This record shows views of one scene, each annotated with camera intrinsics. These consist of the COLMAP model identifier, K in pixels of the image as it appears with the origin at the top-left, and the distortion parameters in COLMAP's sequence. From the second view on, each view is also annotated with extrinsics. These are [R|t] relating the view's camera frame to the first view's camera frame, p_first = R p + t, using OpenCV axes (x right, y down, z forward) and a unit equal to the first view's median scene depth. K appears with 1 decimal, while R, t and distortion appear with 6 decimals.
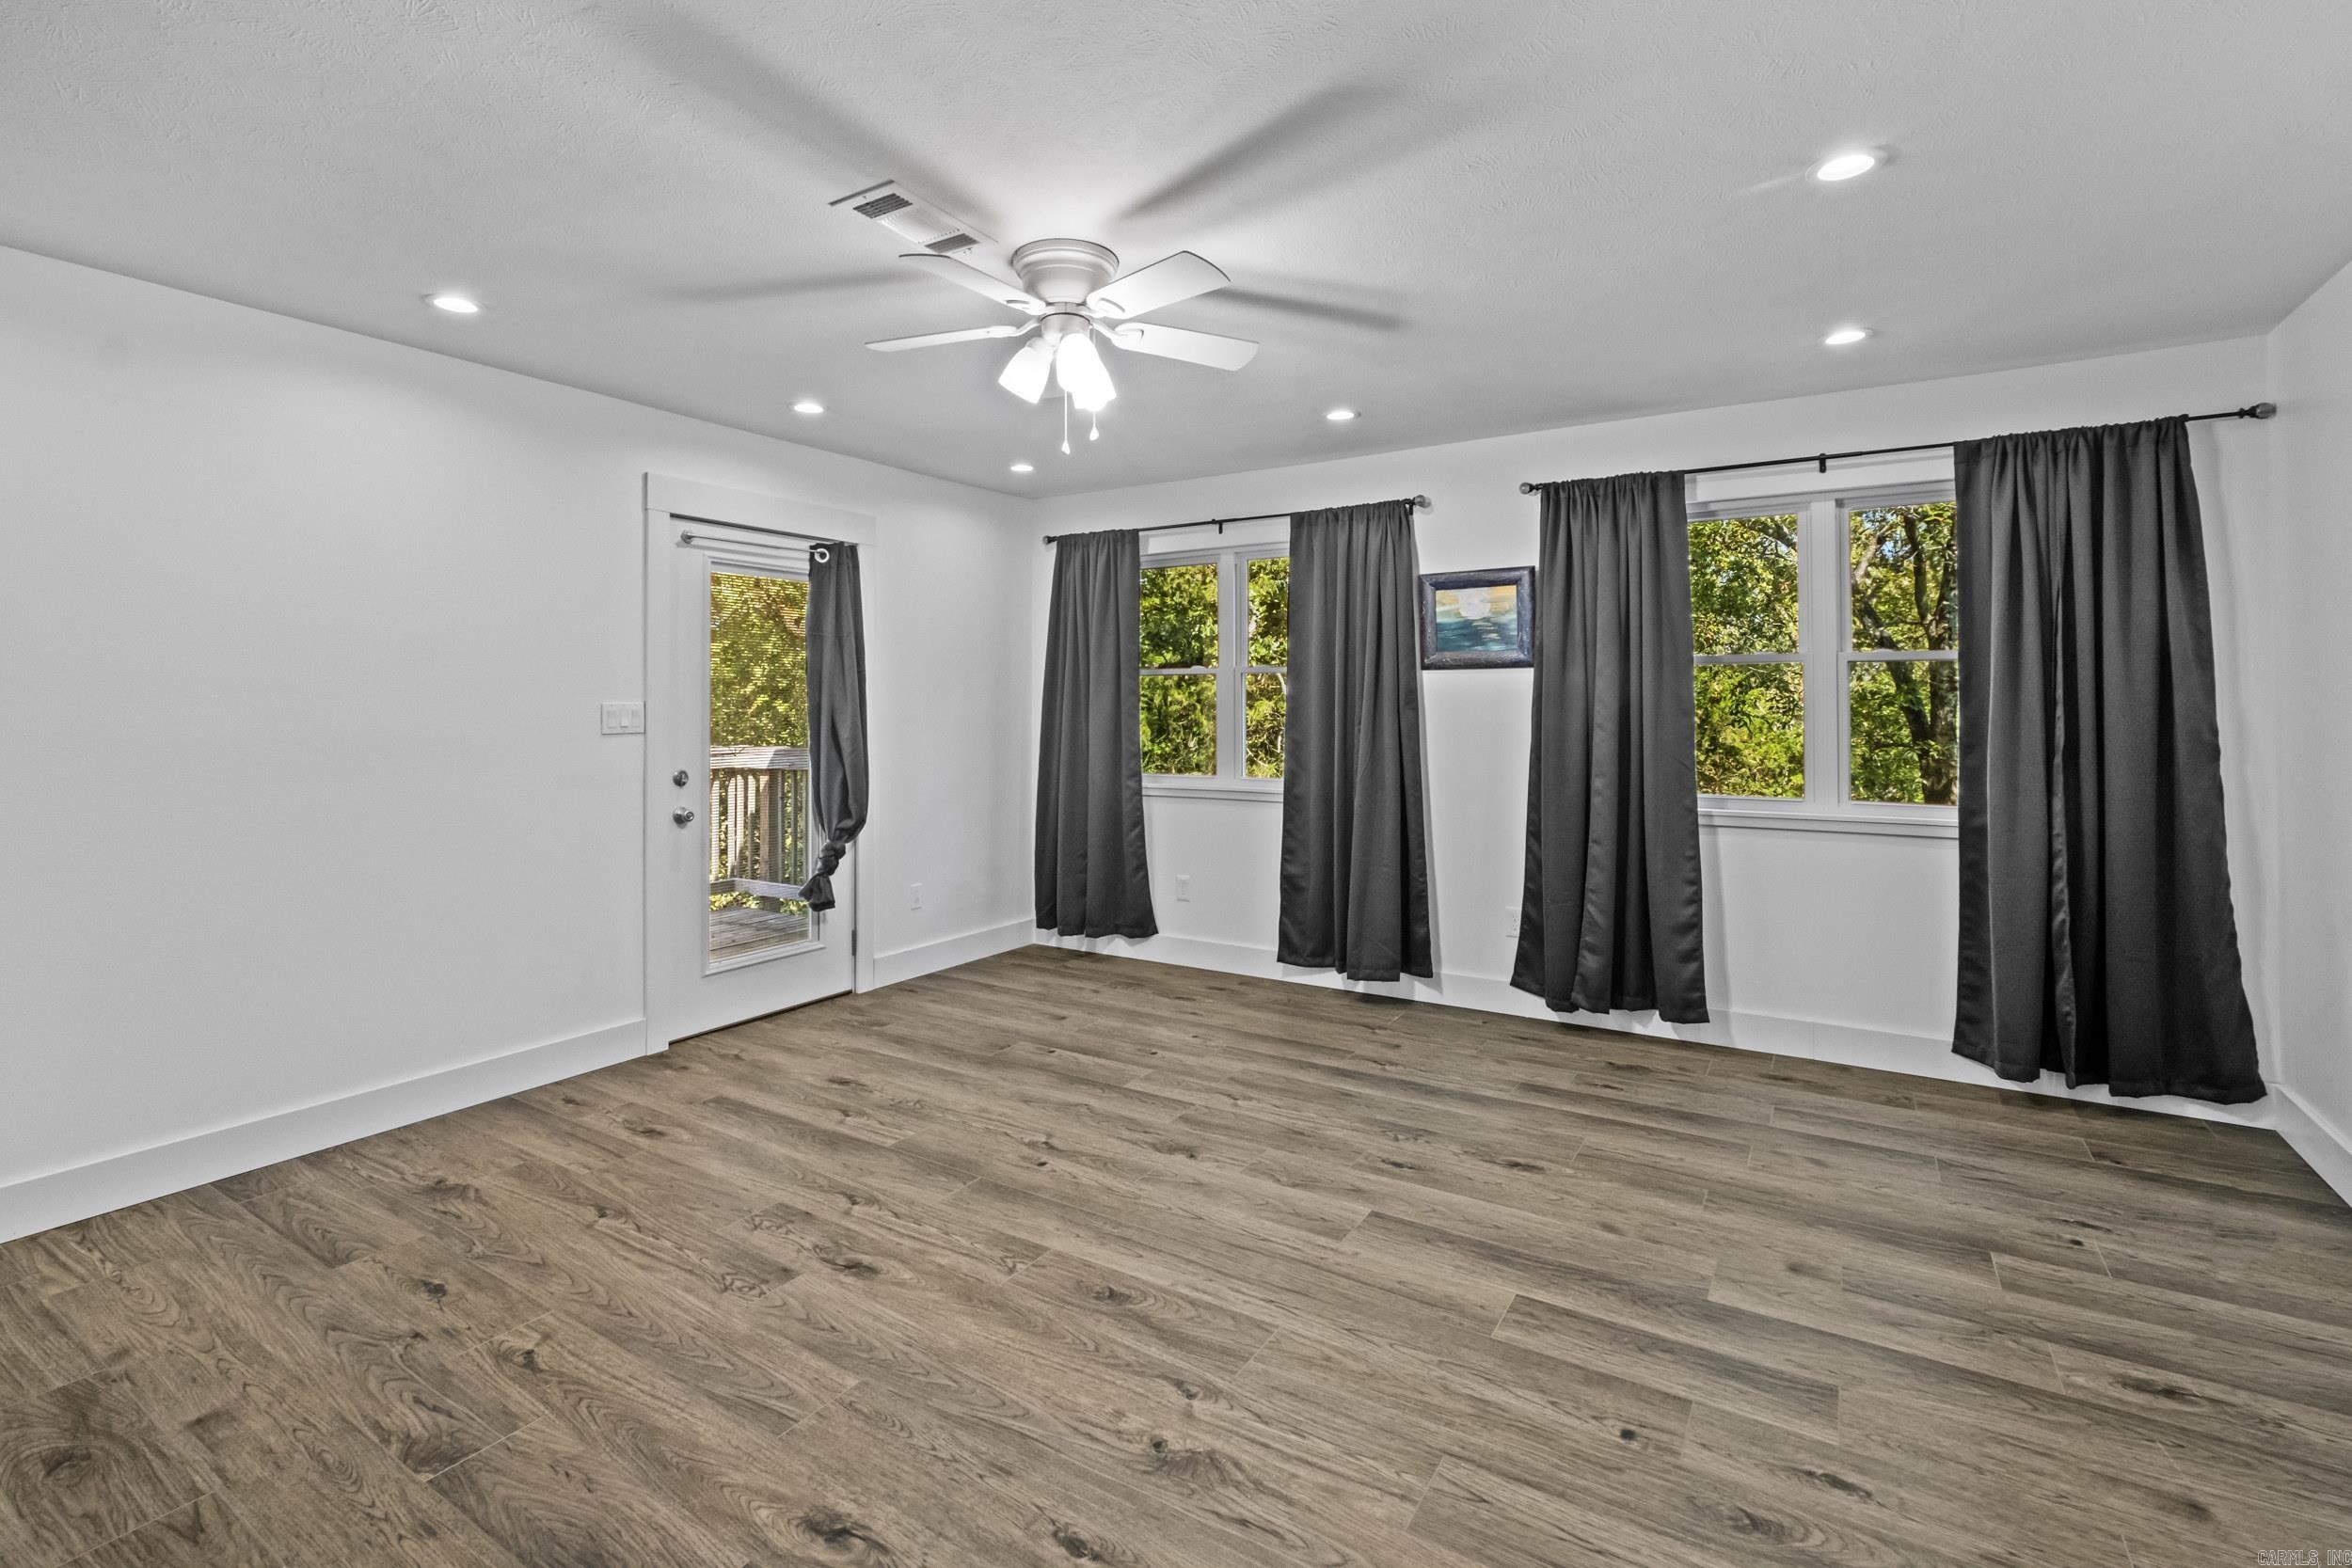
lens RADIAL K [[1037.4, 0, 1164.6], [0, 1037.4, 791.3], [0, 0, 1]] dist [-0.007107, -0.000693]
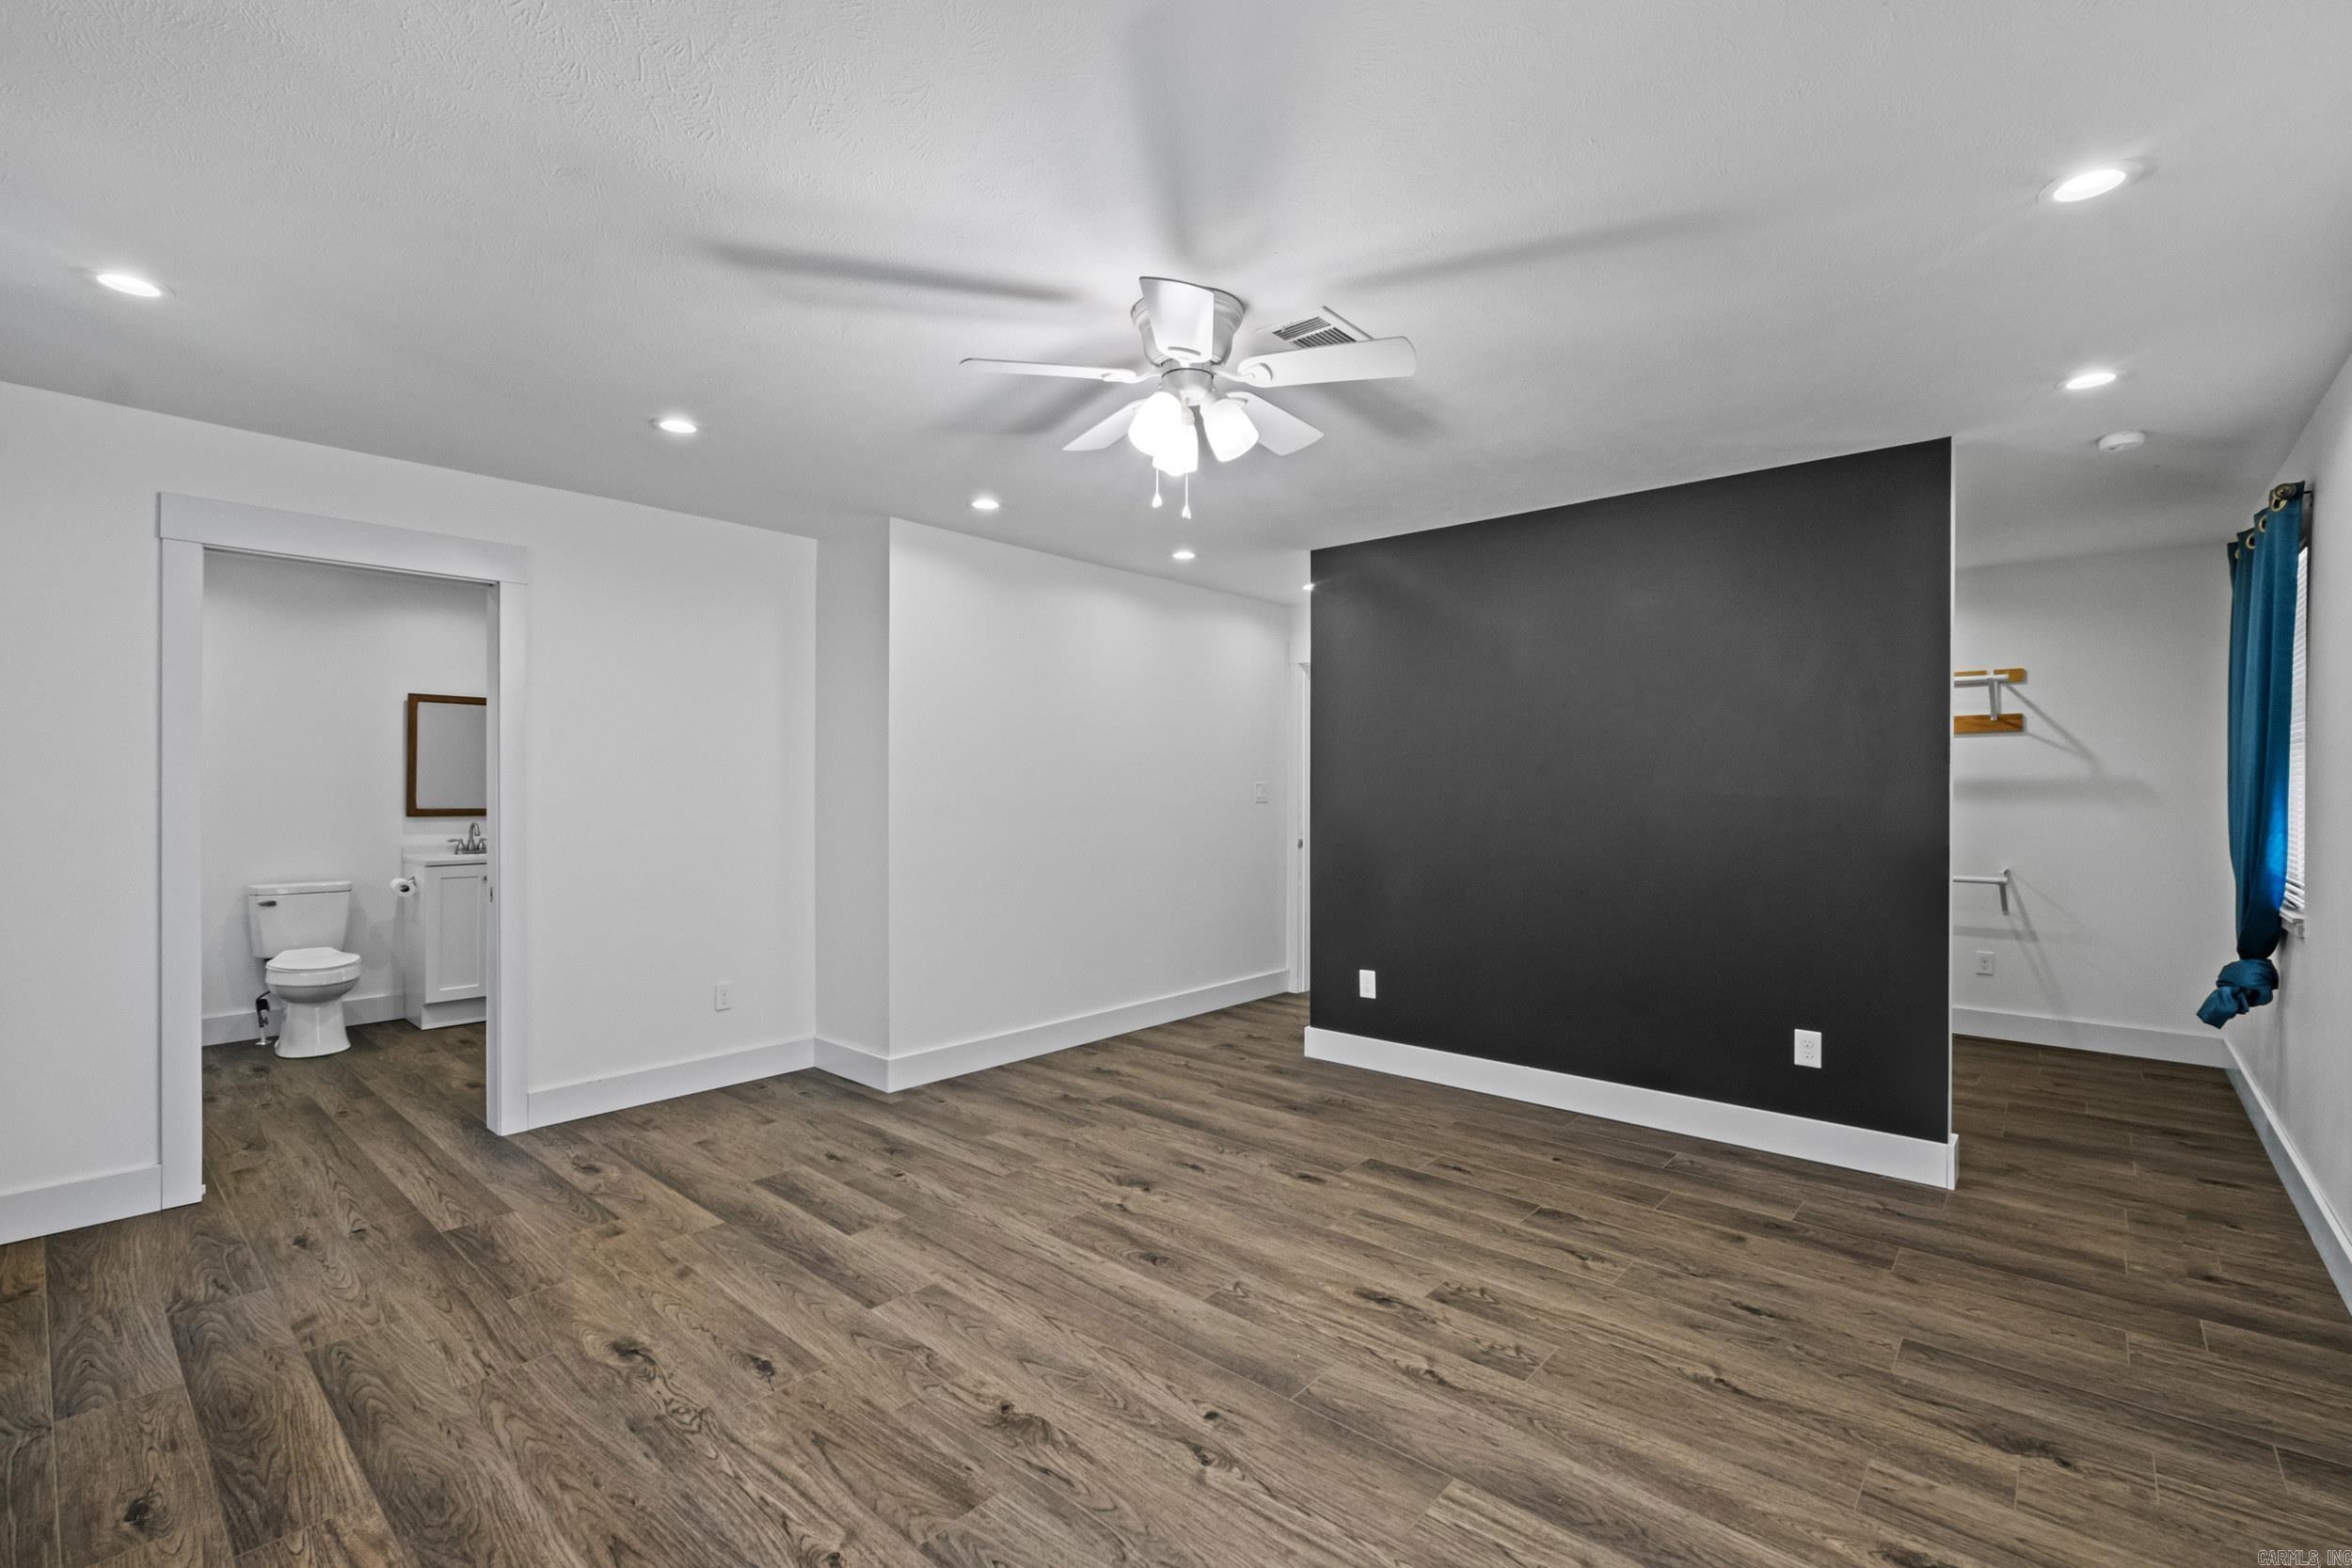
lens RADIAL K [[1037.4, 0, 1164.6], [0, 1037.4, 791.3], [0, 0, 1]] dist [-0.007107, -0.000693]
pose [[-0.987744, 0.000084, 0.156085, -0.232573], [0.013125, 0.996503, 0.082524, -0.160140], [-0.155533, 0.083561, -0.984290, 1.965360]]
